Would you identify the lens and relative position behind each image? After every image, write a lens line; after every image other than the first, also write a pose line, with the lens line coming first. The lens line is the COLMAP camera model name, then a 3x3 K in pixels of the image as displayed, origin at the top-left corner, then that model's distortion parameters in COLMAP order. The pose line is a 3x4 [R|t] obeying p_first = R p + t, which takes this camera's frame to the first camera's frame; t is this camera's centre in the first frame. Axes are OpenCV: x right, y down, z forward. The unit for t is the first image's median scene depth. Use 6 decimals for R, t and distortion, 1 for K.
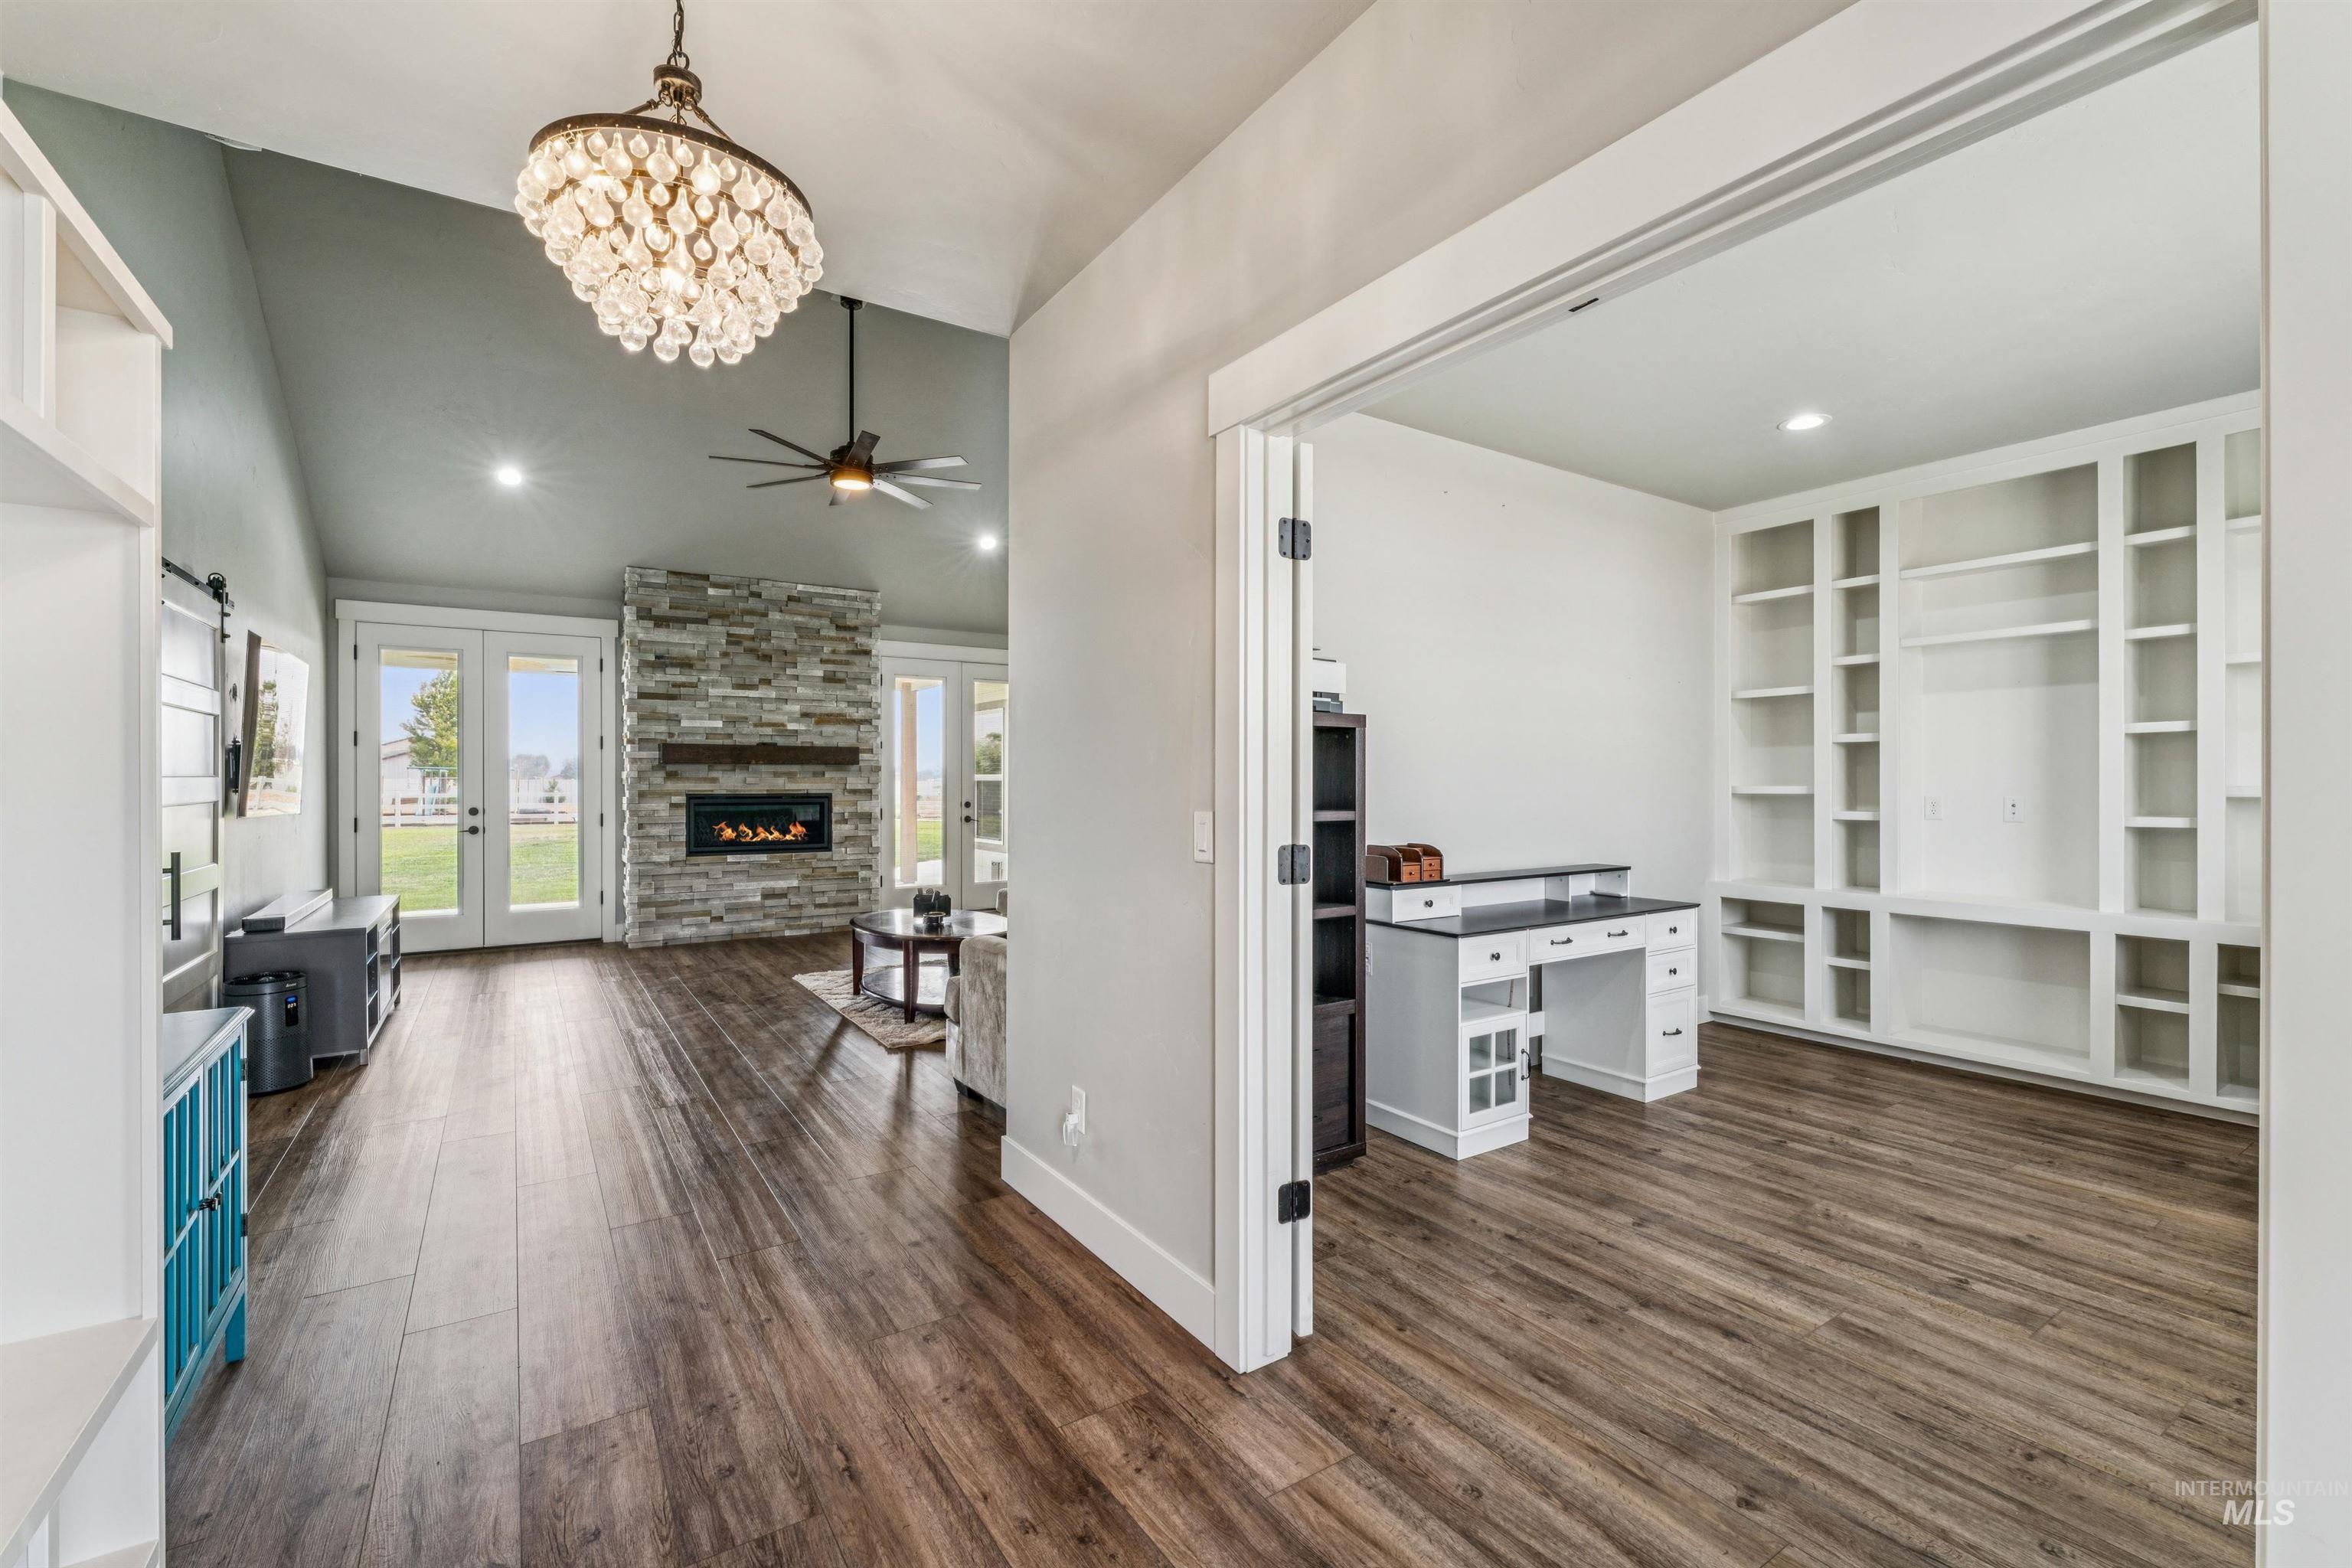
lens RADIAL K [[1003.8, 0, 1173.6], [0, 1003.8, 780.7], [0, 0, 1]] dist [0.001659, -0.000096]
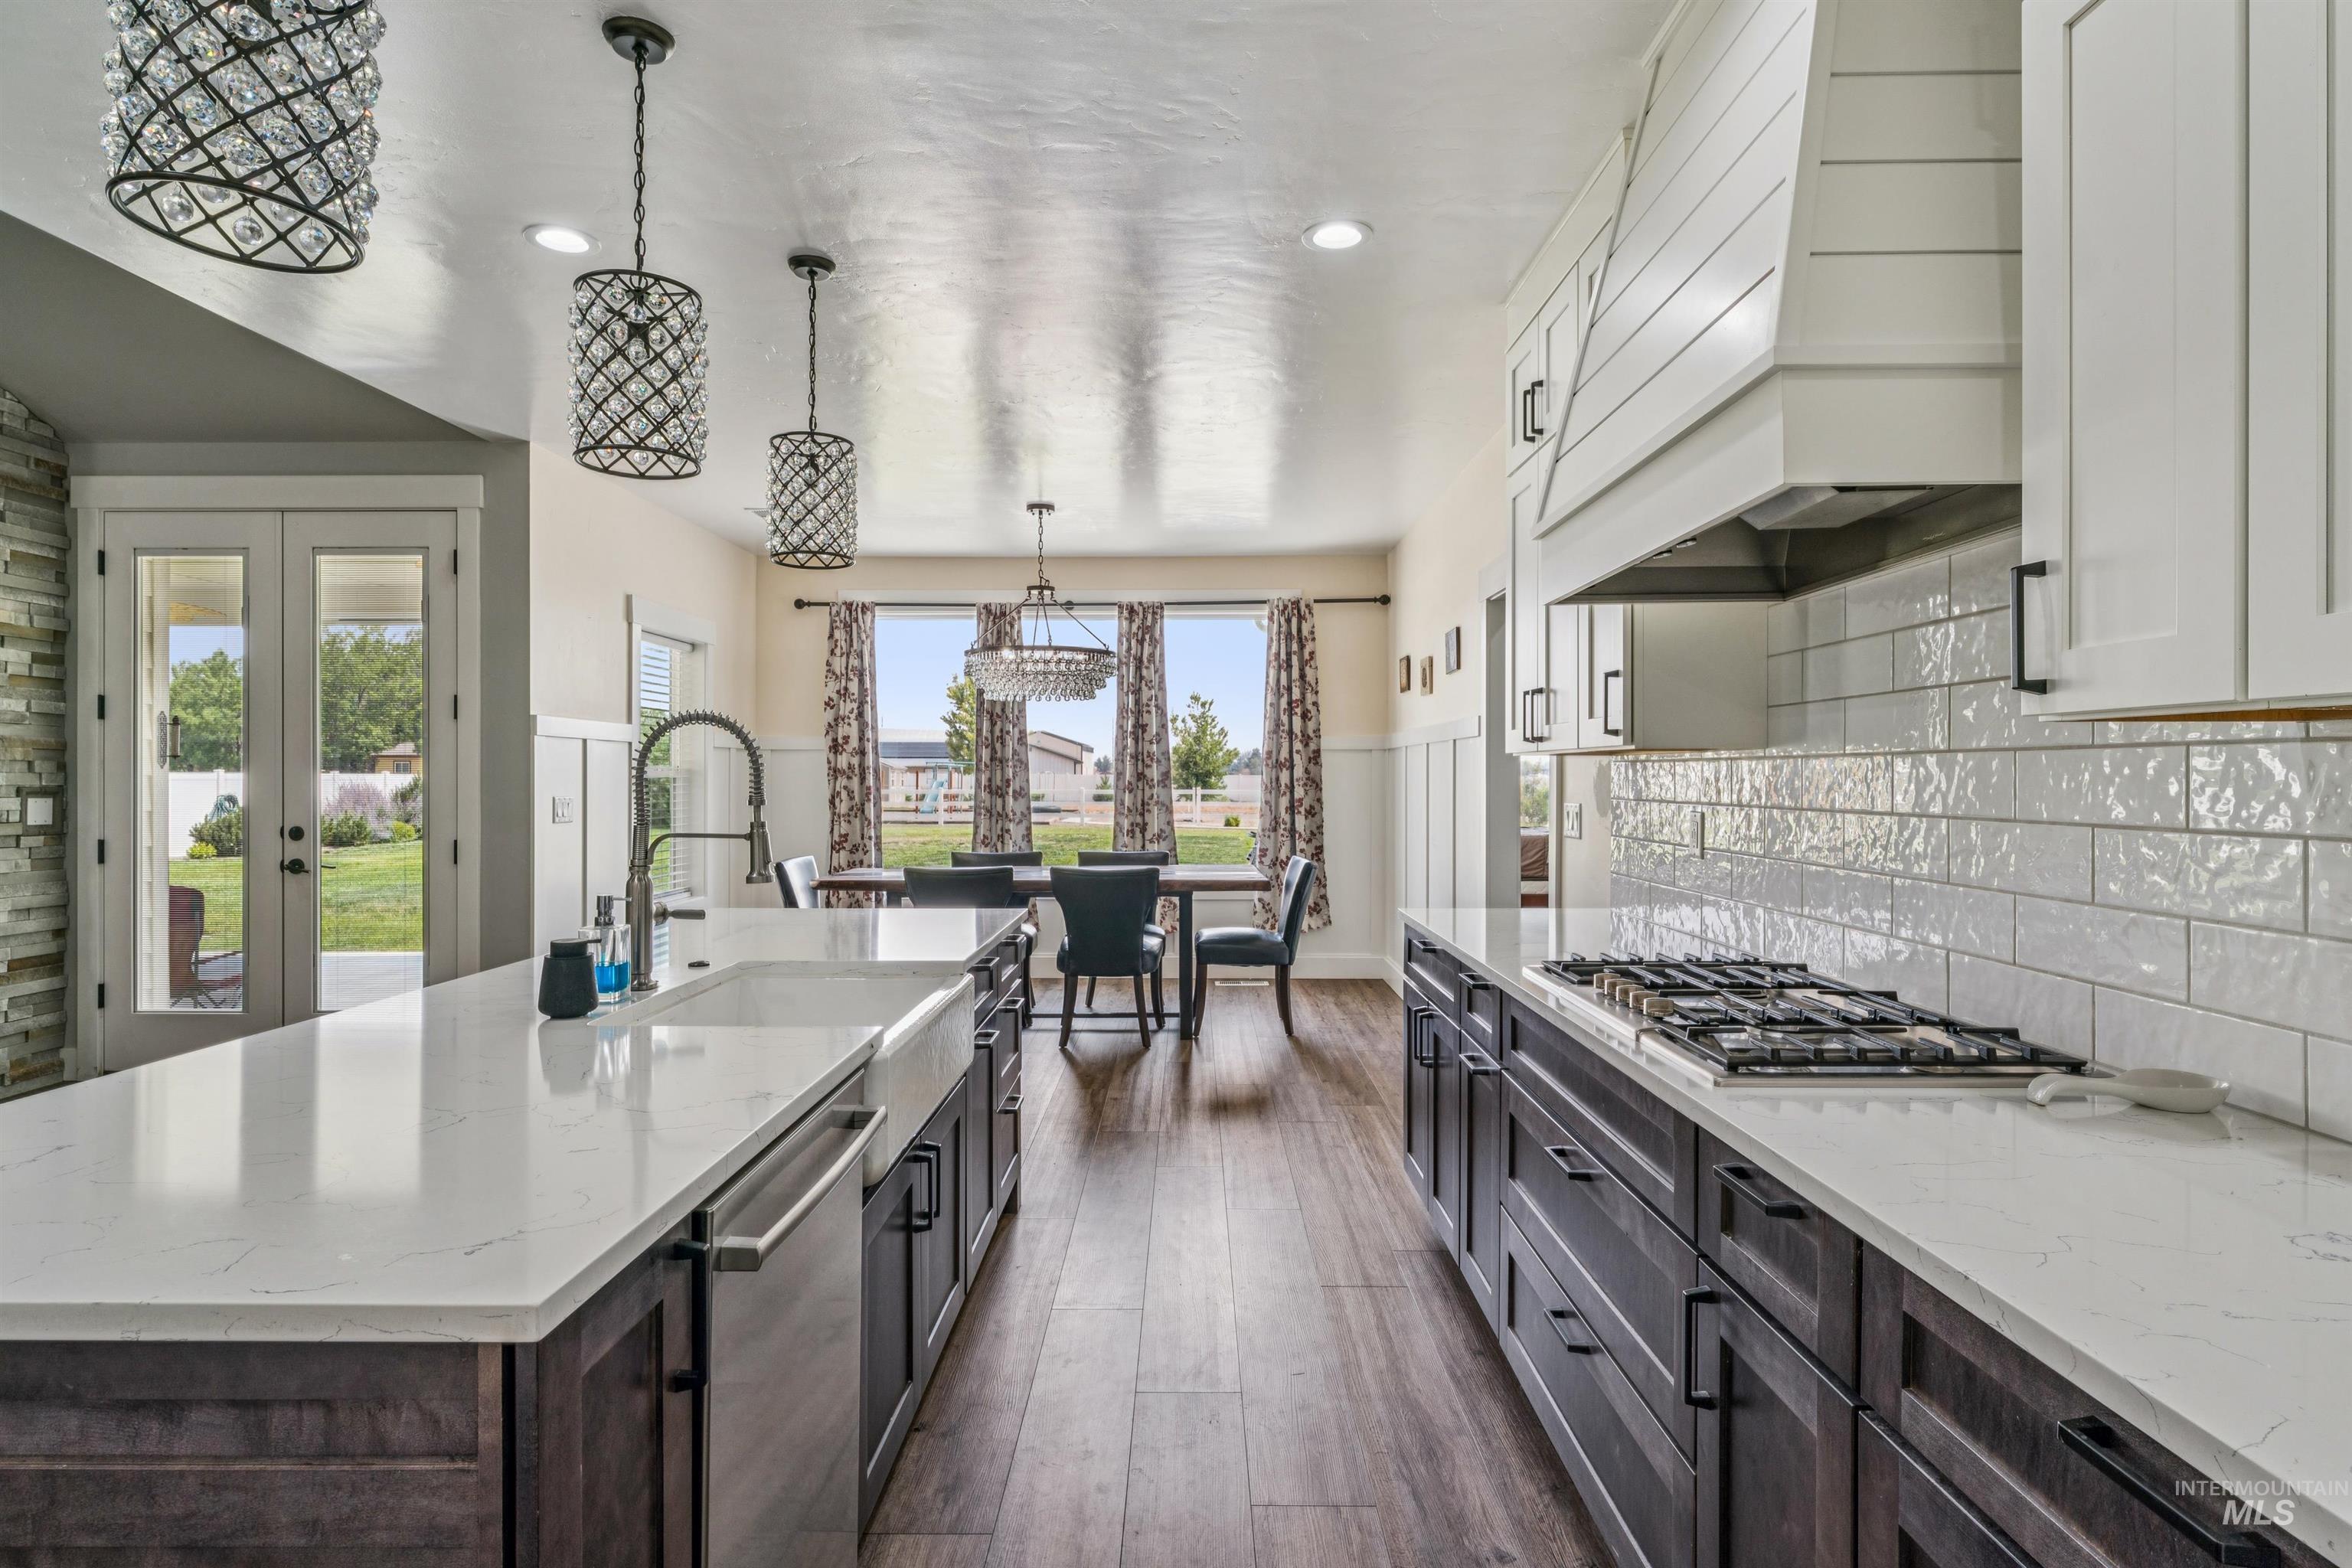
lens RADIAL K [[1216.6, 0, 1178.6], [0, 1216.6, 773.6], [0, 0, 1]] dist [-0.001626, 0.000320]
pose [[0.829733, -0.000829, -0.558160, 0.282869], [-0.000395, 0.999998, -0.002072, -0.001092], [0.558161, 0.001939, 0.829730, 0.526486]]
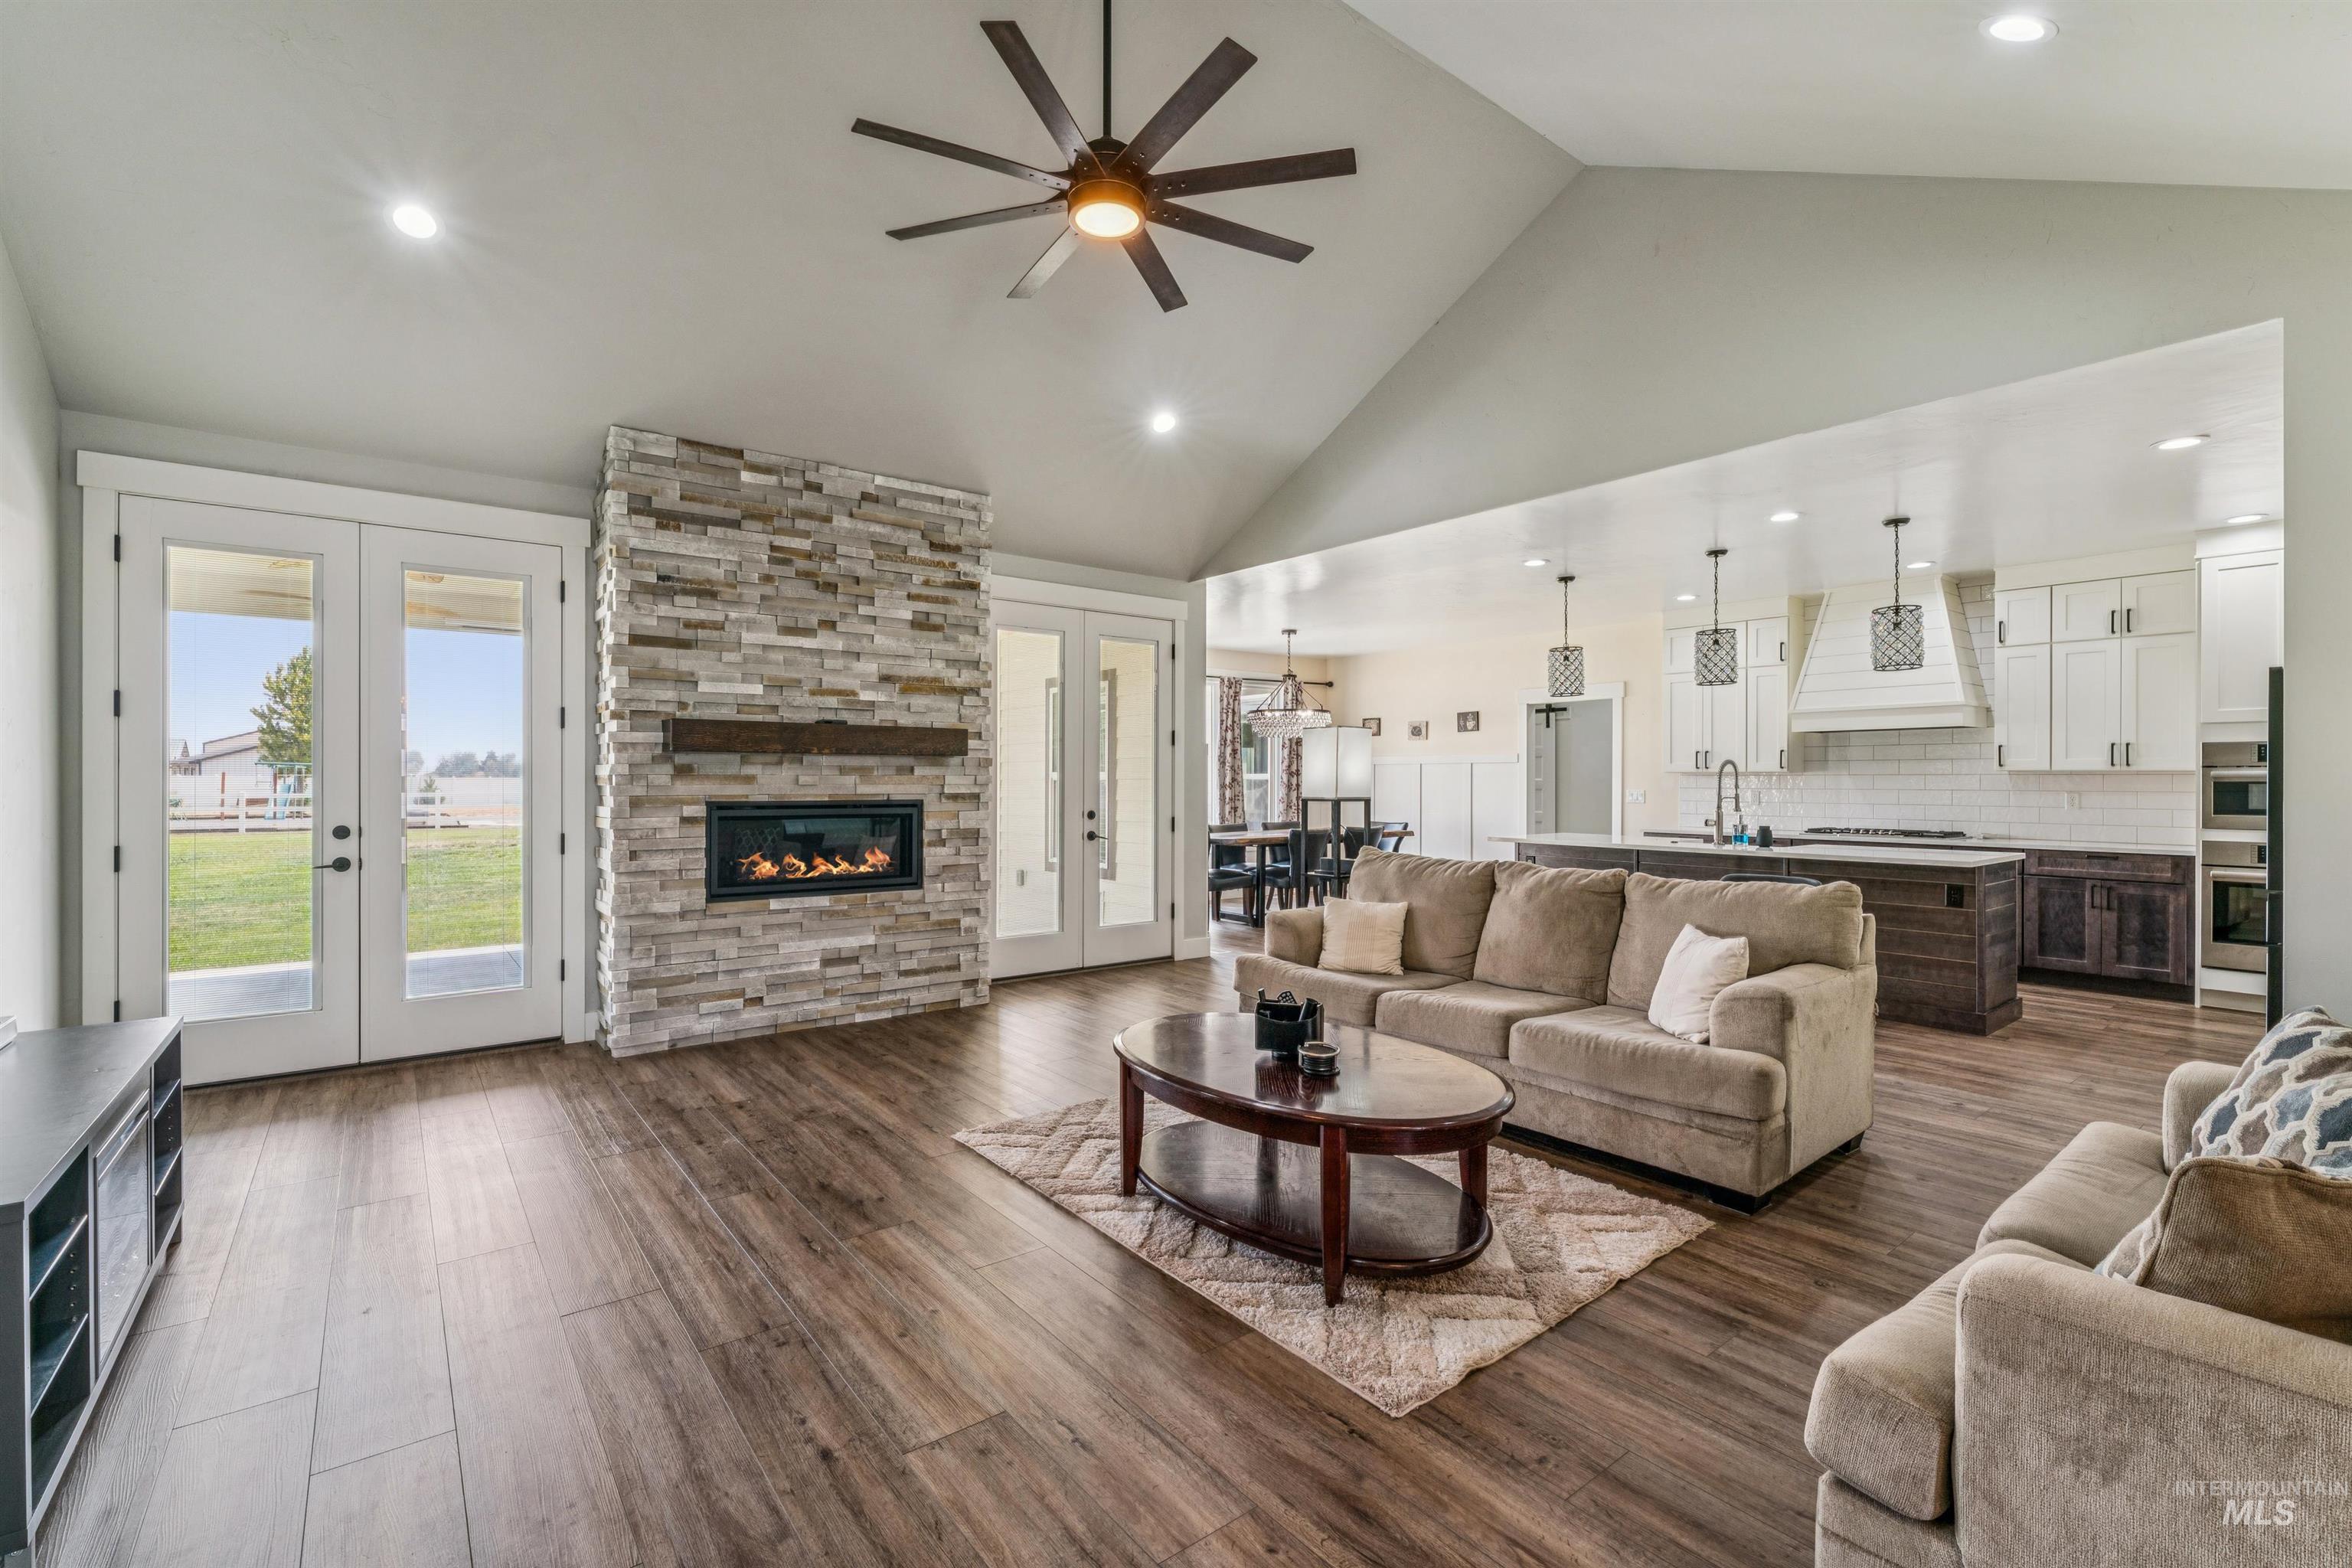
lens RADIAL K [[1022.7, 0, 1178.5], [0, 1022.7, 780.2], [0, 0, 1]] dist [-0.001027, 0.000374]
pose [[0.996753, 0.002256, 0.080494, -0.137748], [-0.002240, 0.999997, -0.000284, -0.000230], [-0.080494, 0.000103, 0.996755, 0.195515]]
